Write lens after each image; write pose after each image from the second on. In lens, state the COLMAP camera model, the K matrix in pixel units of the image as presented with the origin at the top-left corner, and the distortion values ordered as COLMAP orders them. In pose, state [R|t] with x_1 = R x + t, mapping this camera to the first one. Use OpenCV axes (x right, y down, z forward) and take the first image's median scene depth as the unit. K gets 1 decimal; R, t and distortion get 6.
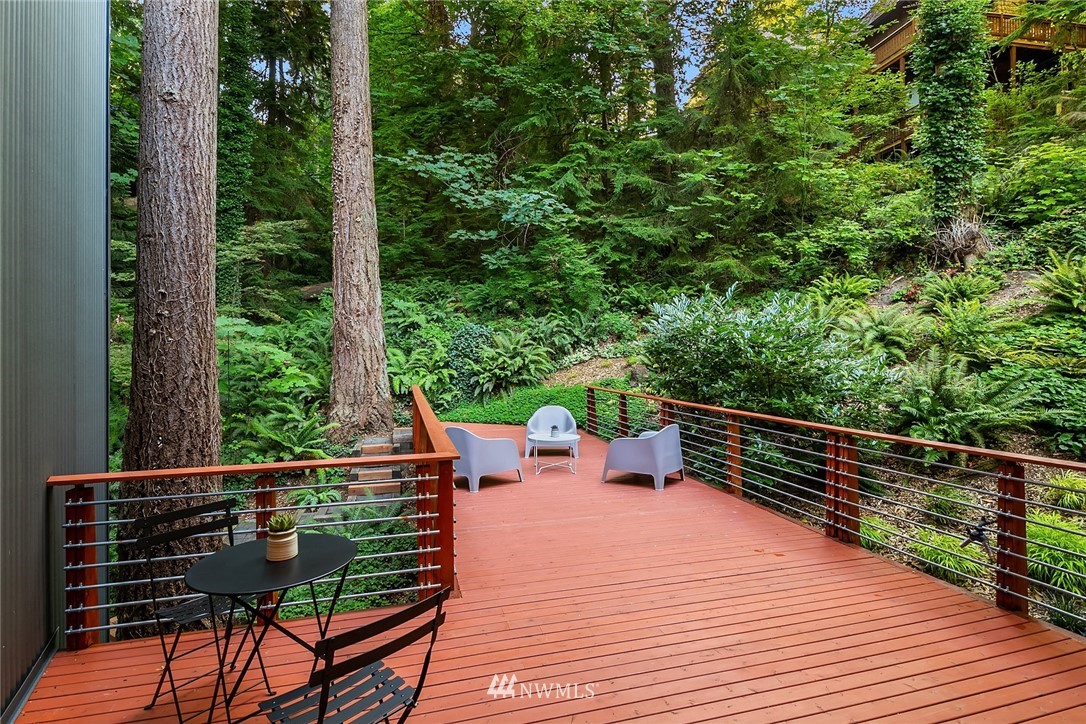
lens RADIAL K [[529.9, 0, 544.0], [0, 529.9, 349.4], [0, 0, 1]] dist [-0.000543, 0.000022]
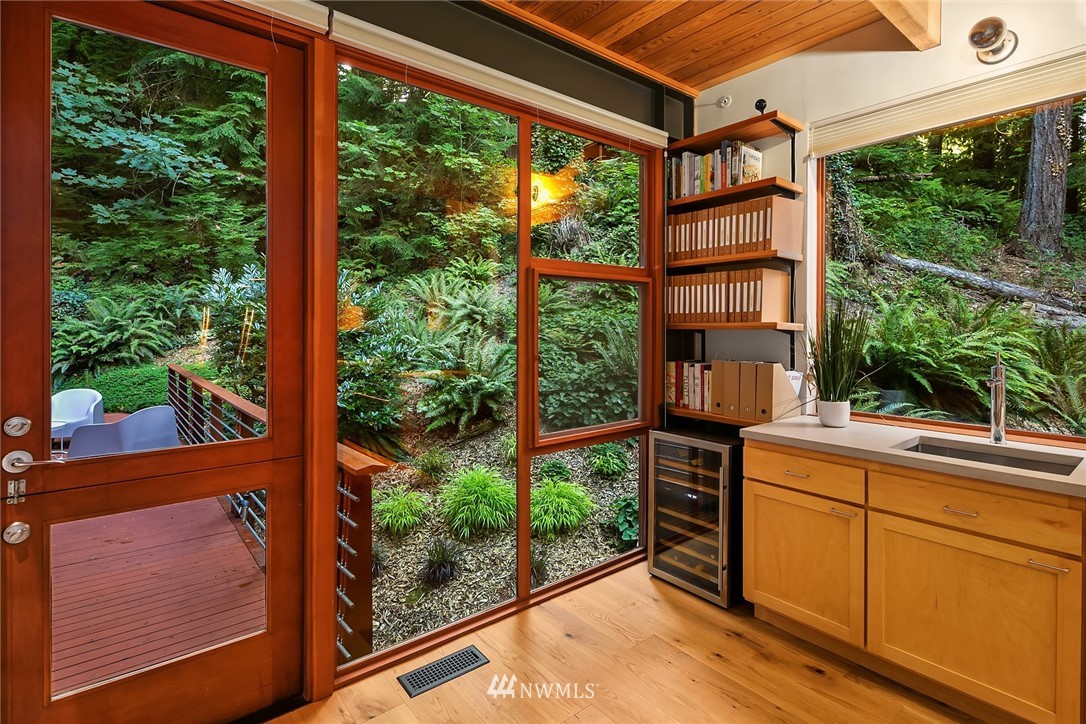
lens RADIAL K [[533.4, 0, 549.7], [0, 533.4, 326.8], [0, 0, 1]] dist [0.003912, 0.000759]
pose [[0.907936, 0.010437, 0.418979, 0.191625], [-0.012187, 0.999925, 0.001501, -0.001592], [-0.418932, -0.006469, 0.907995, -0.047046]]
